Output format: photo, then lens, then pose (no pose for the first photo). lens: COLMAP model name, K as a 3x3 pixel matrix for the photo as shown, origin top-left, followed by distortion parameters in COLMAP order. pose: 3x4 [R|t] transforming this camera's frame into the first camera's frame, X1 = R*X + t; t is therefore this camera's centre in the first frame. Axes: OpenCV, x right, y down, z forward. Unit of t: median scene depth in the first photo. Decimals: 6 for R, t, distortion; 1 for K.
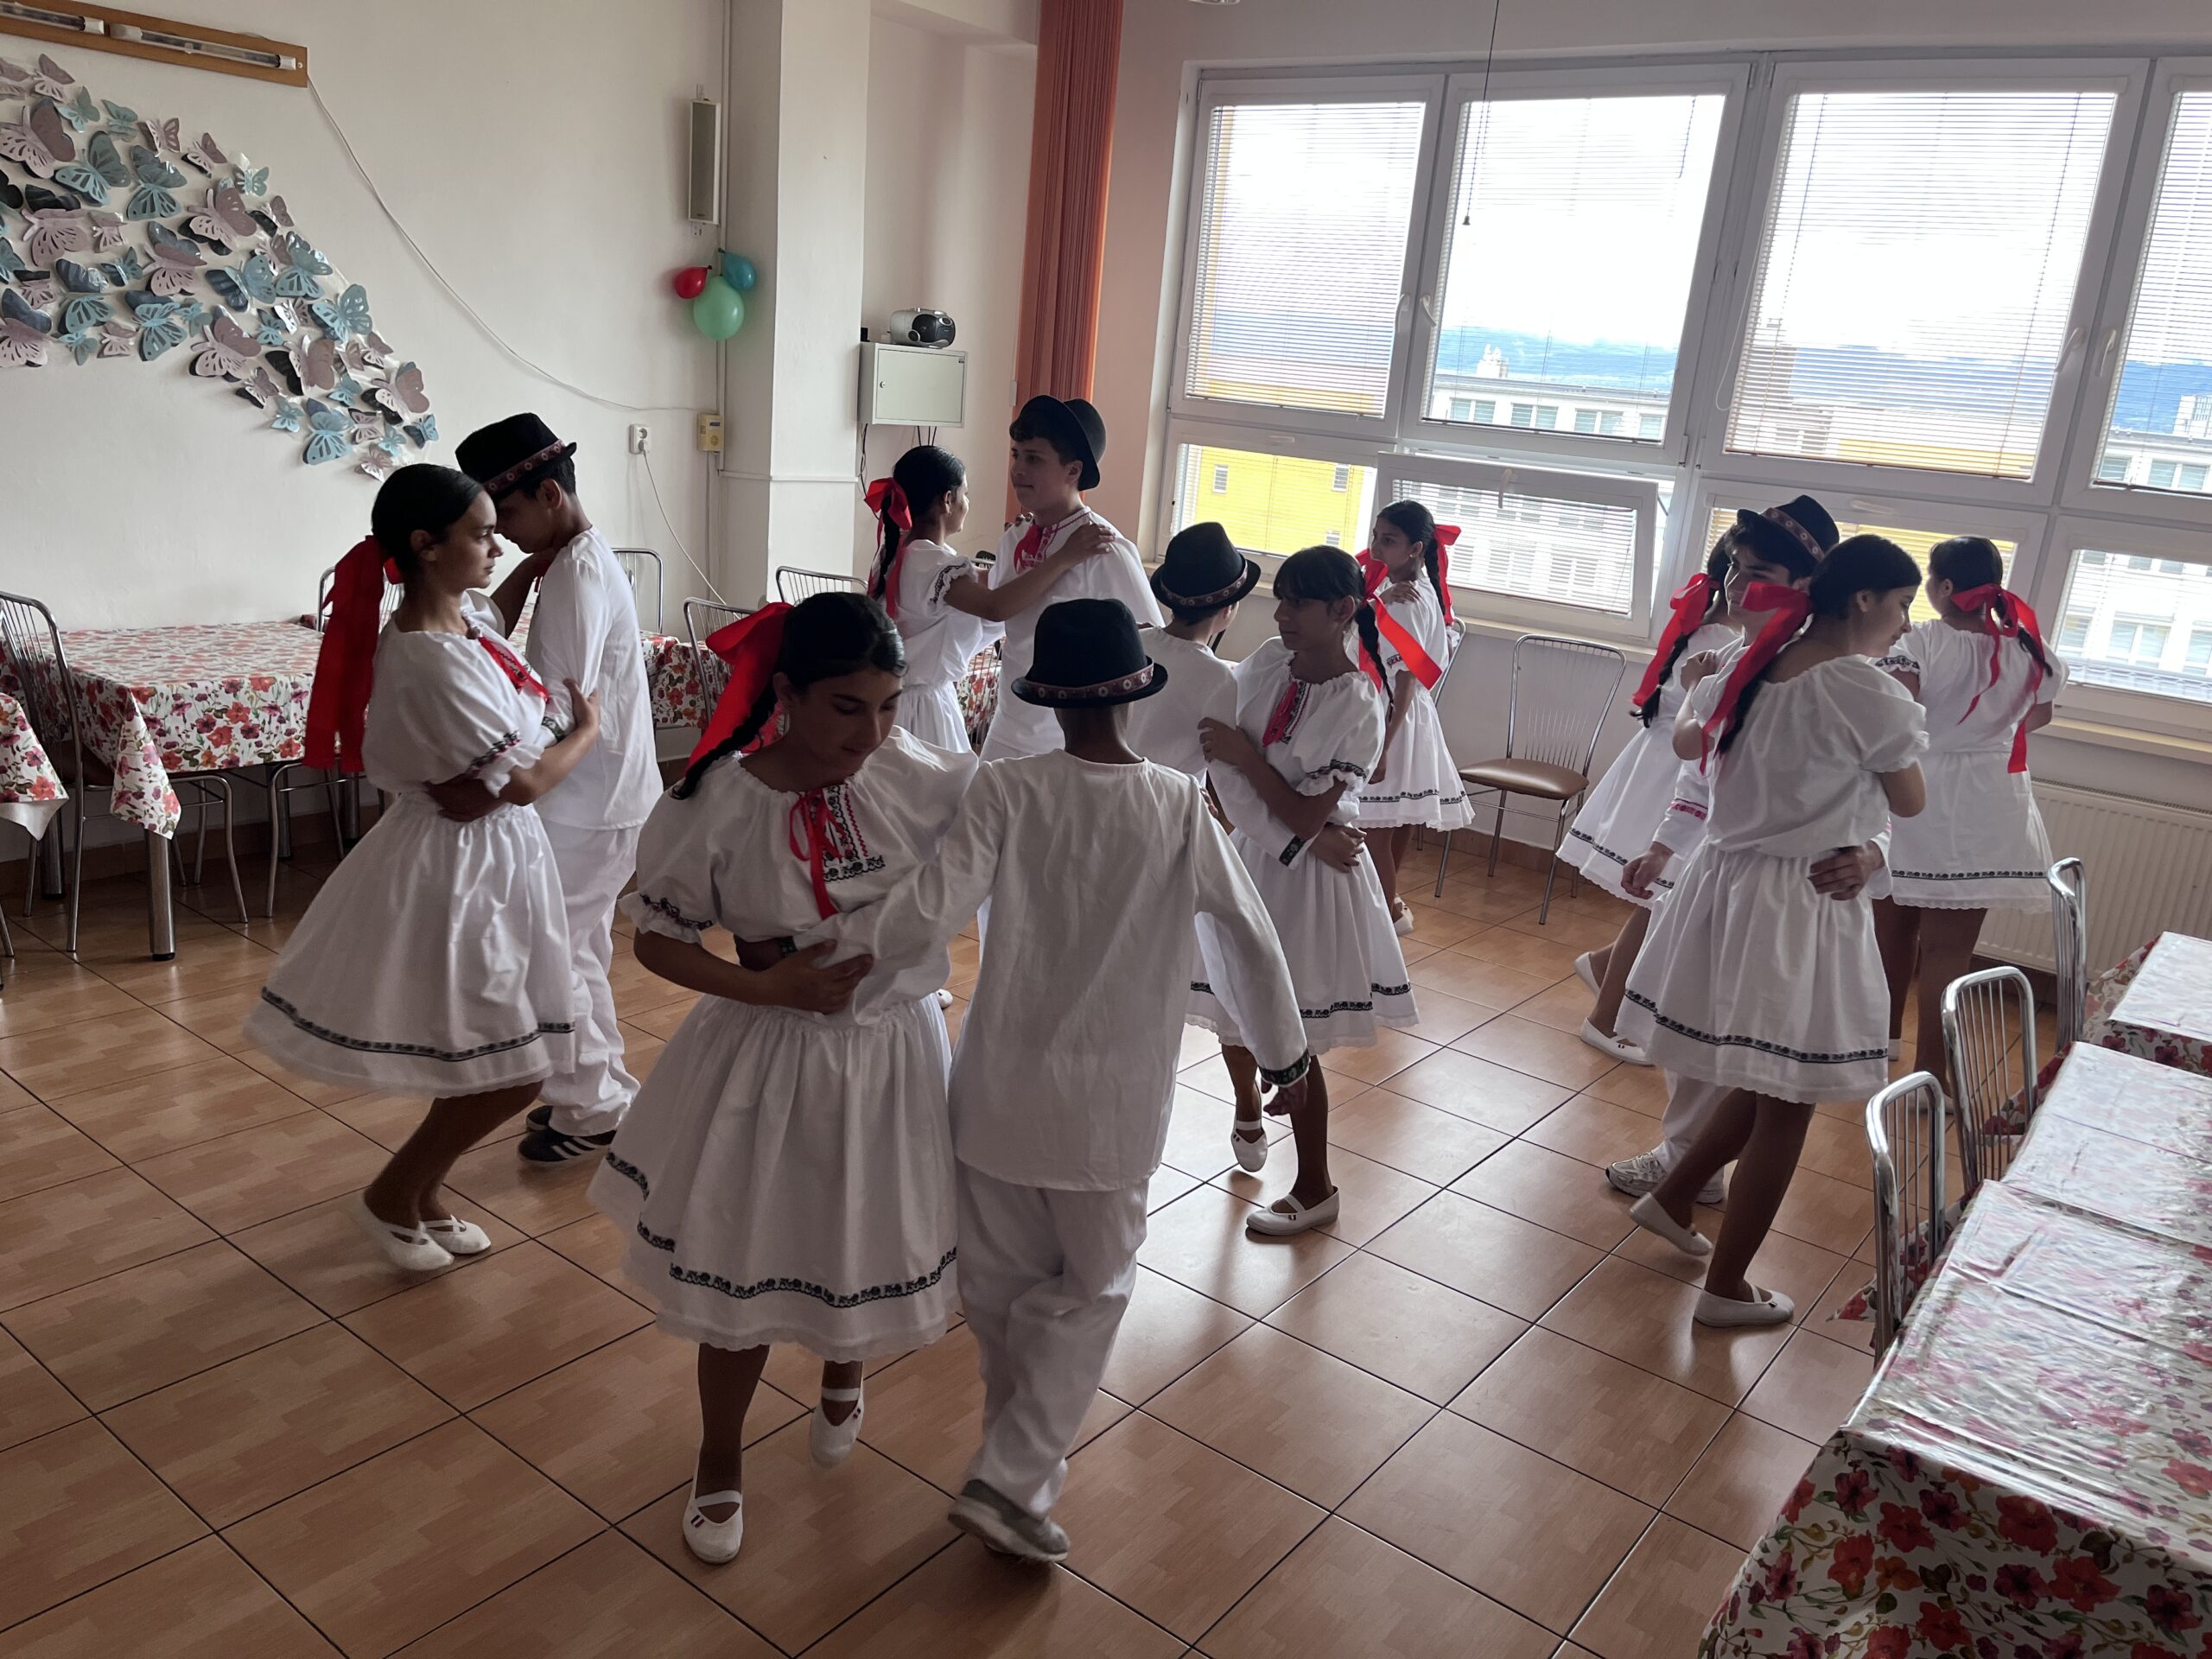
lens RADIAL K [[1676.1, 0, 1126.6], [0, 1676.1, 840.9], [0, 0, 1]] dist [0.085541, -0.109986]
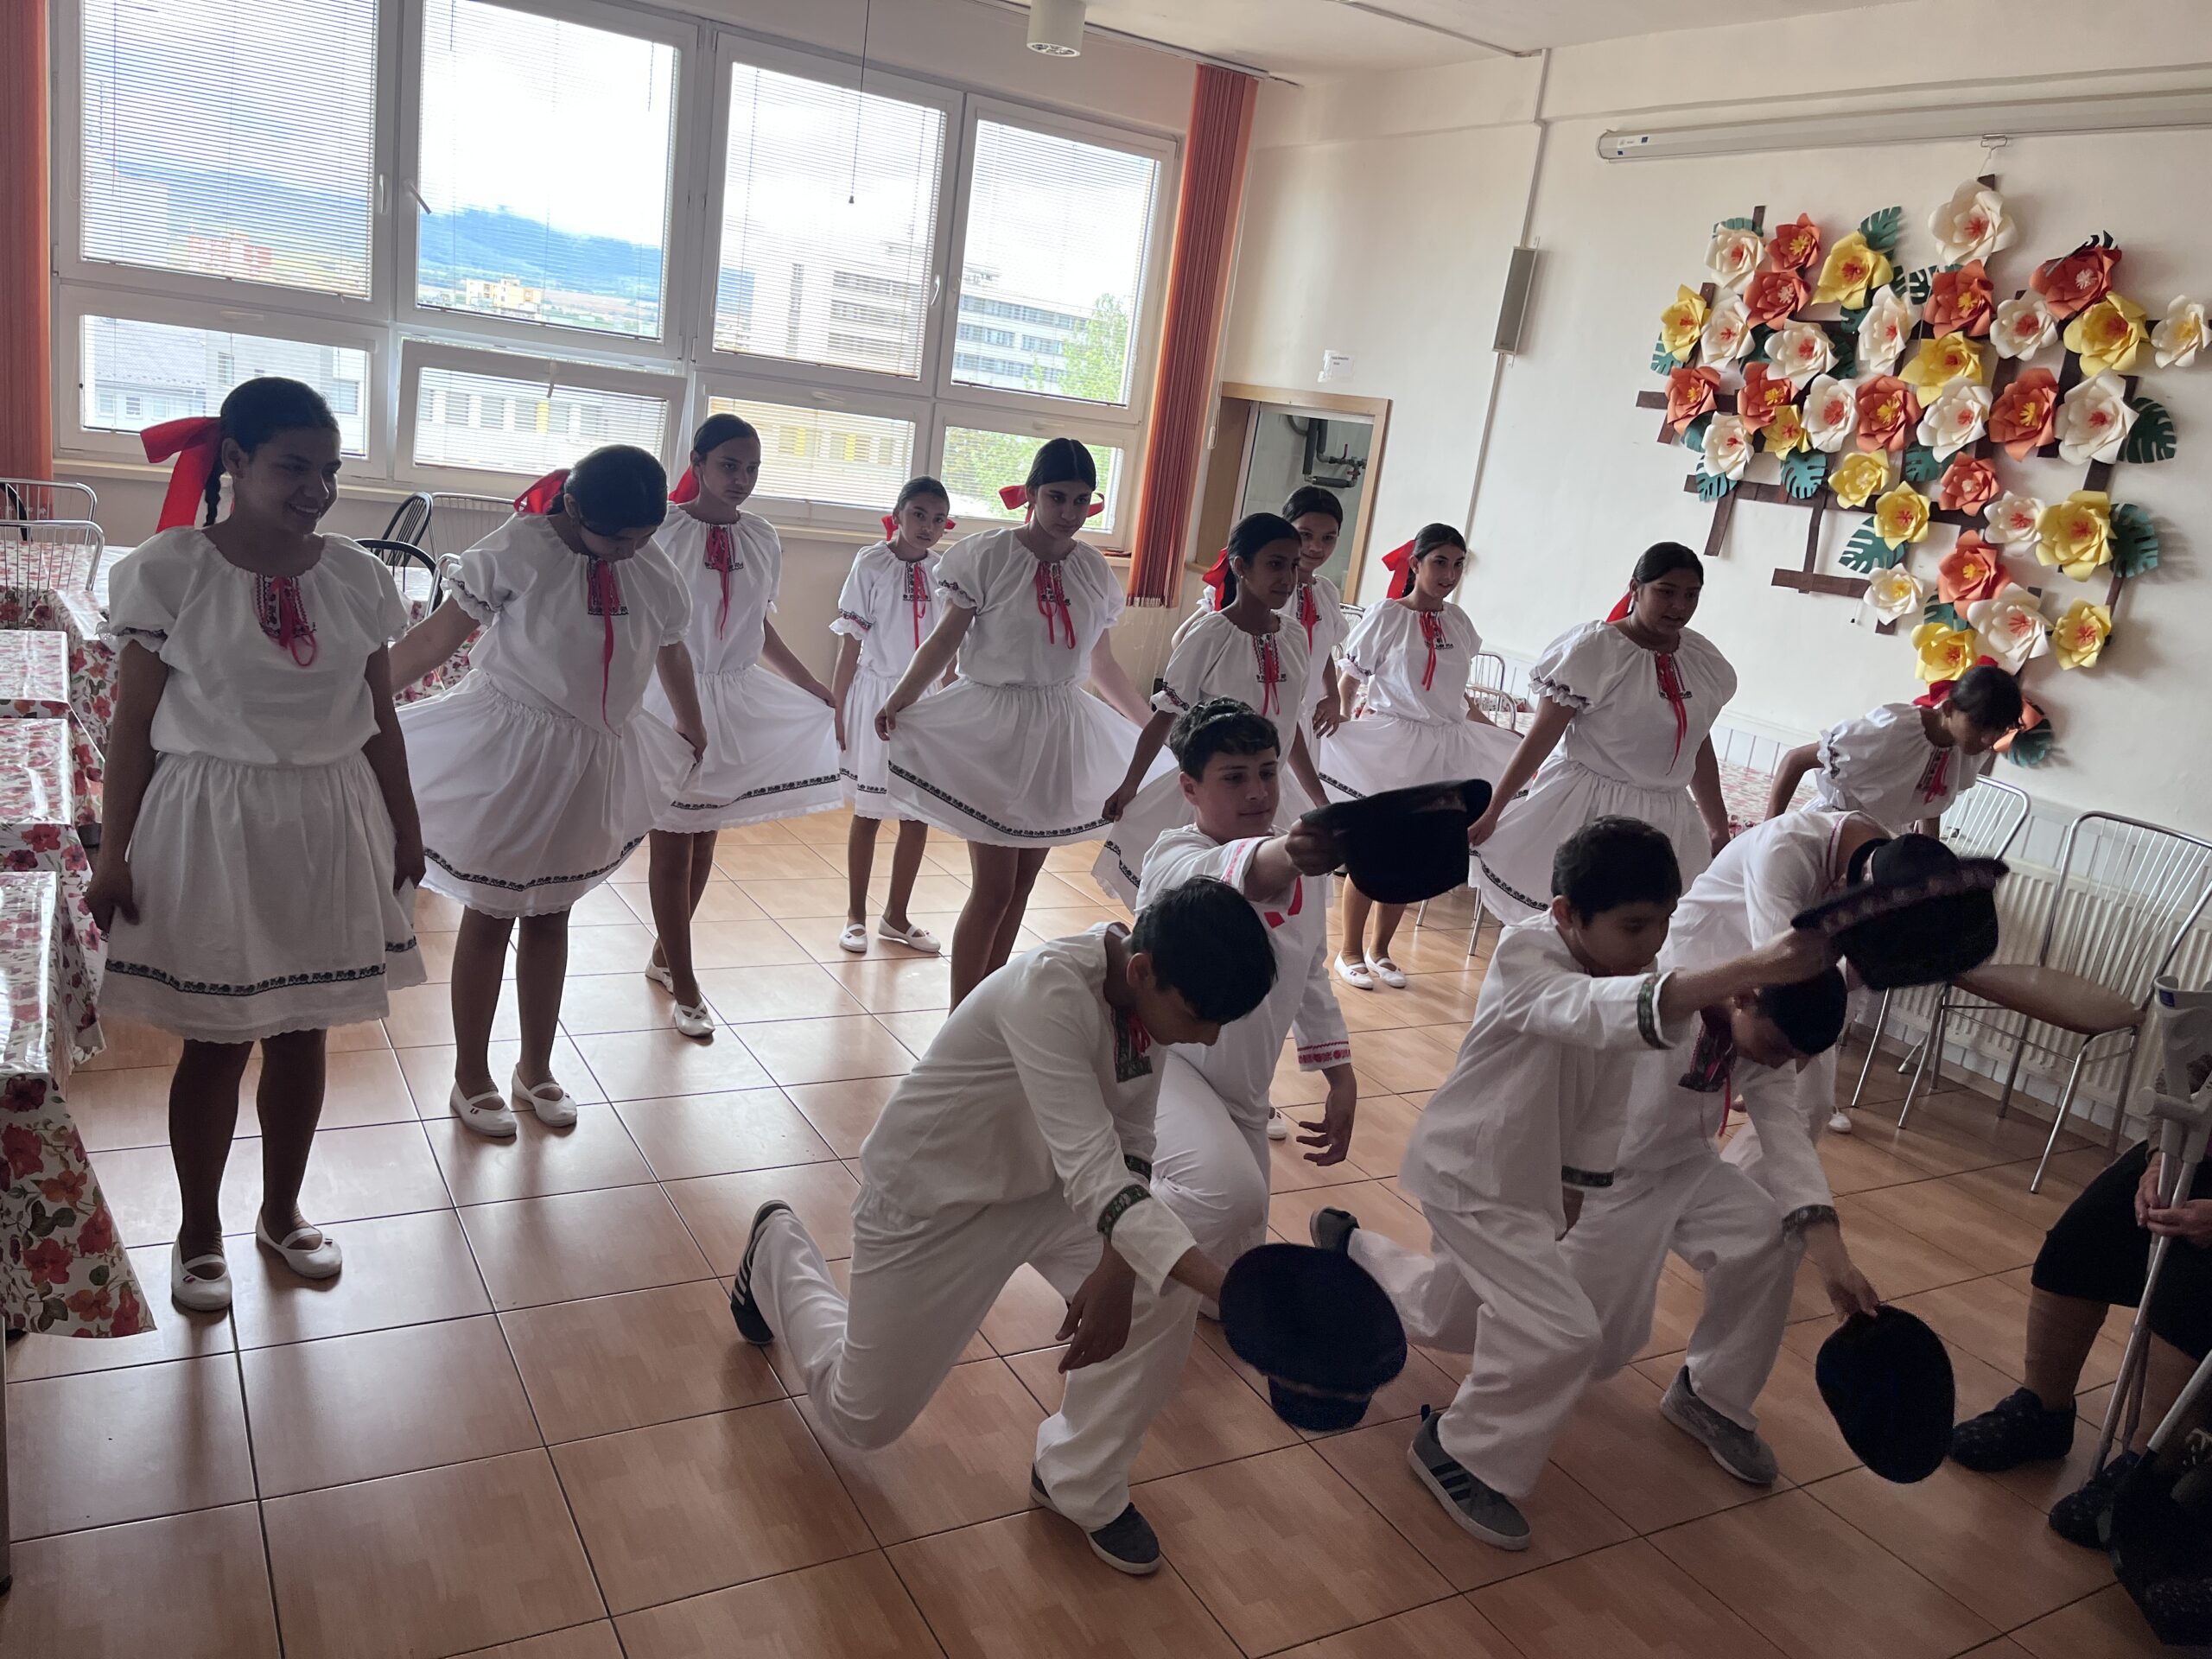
lens RADIAL K [[1676.1, 0, 1089.8], [0, 1676.1, 863.9], [0, 0, 1]] dist [0.085541, -0.109986]
pose [[0.395457, -0.280828, 0.874500, -0.872510], [0.149615, 0.959090, 0.240335, -0.150709], [-0.906217, 0.035796, 0.421295, 0.289228]]
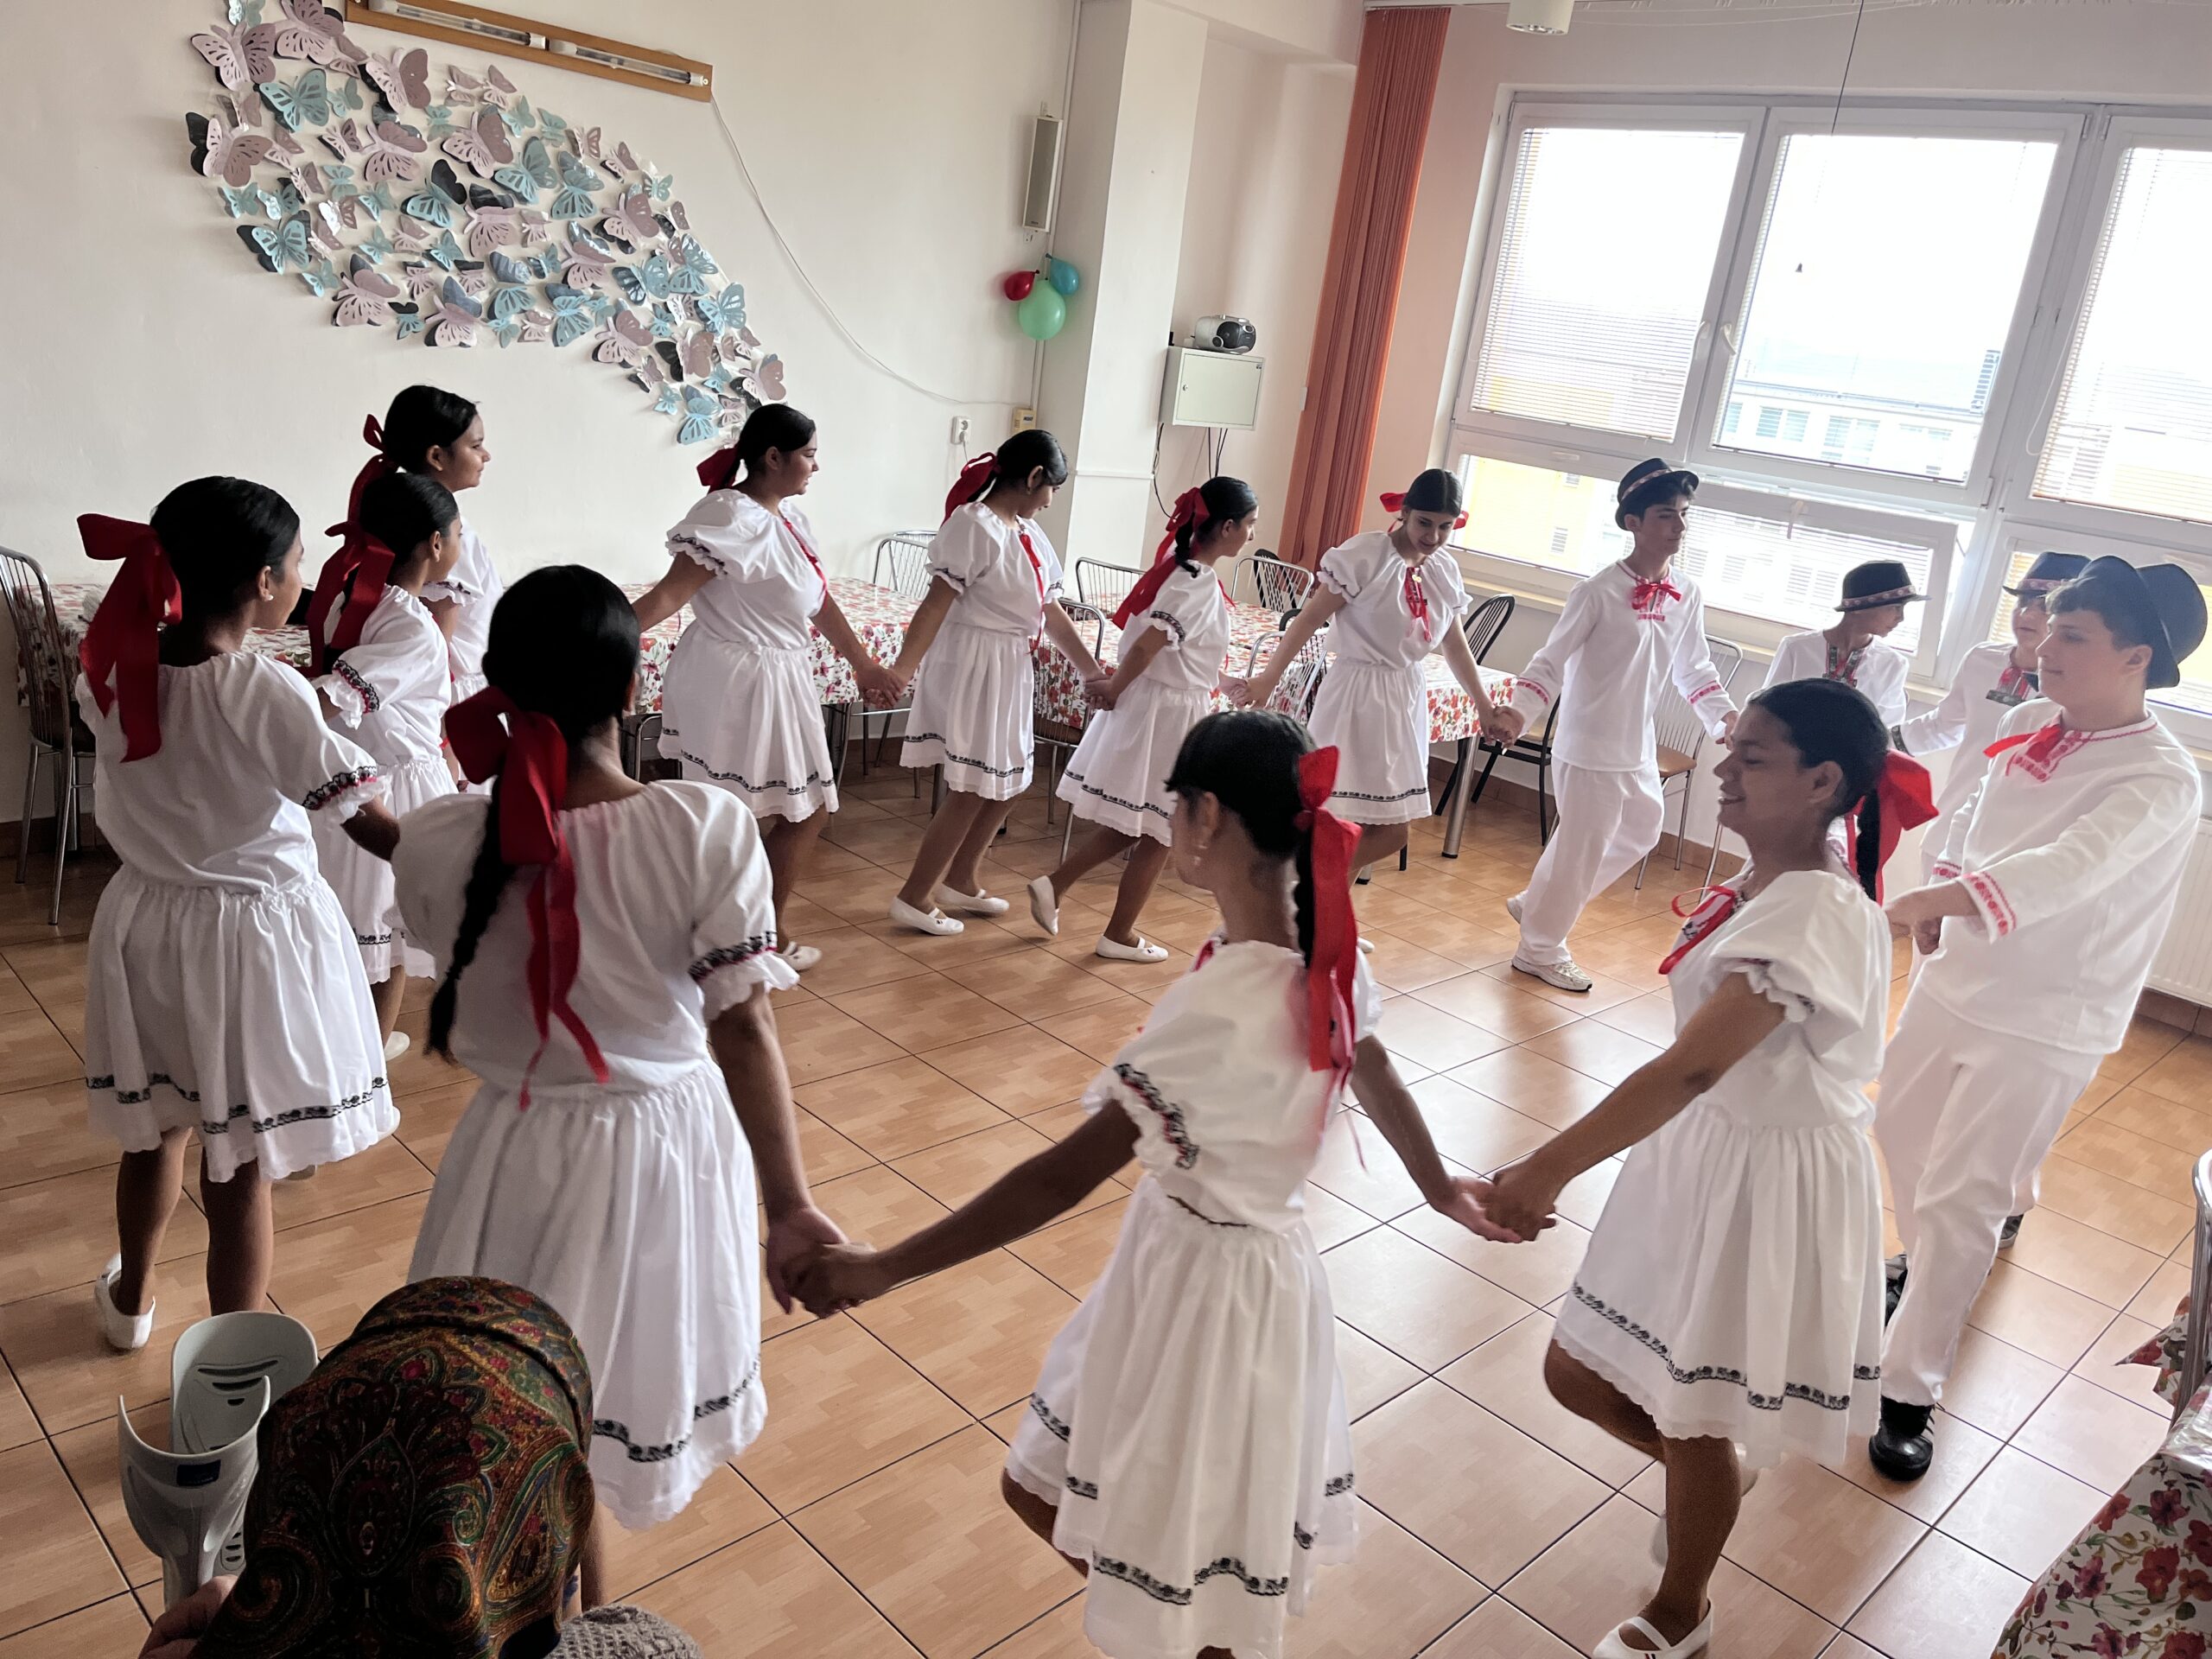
lens RADIAL K [[1676.1, 0, 1138.0], [0, 1676.1, 823.0], [0, 0, 1]] dist [0.085541, -0.109986]
pose [[0.991219, 0.076135, -0.108114, -0.052450], [-0.075881, 0.997096, 0.006467, -0.006293], [0.108293, 0.001794, 0.994117, -0.059842]]
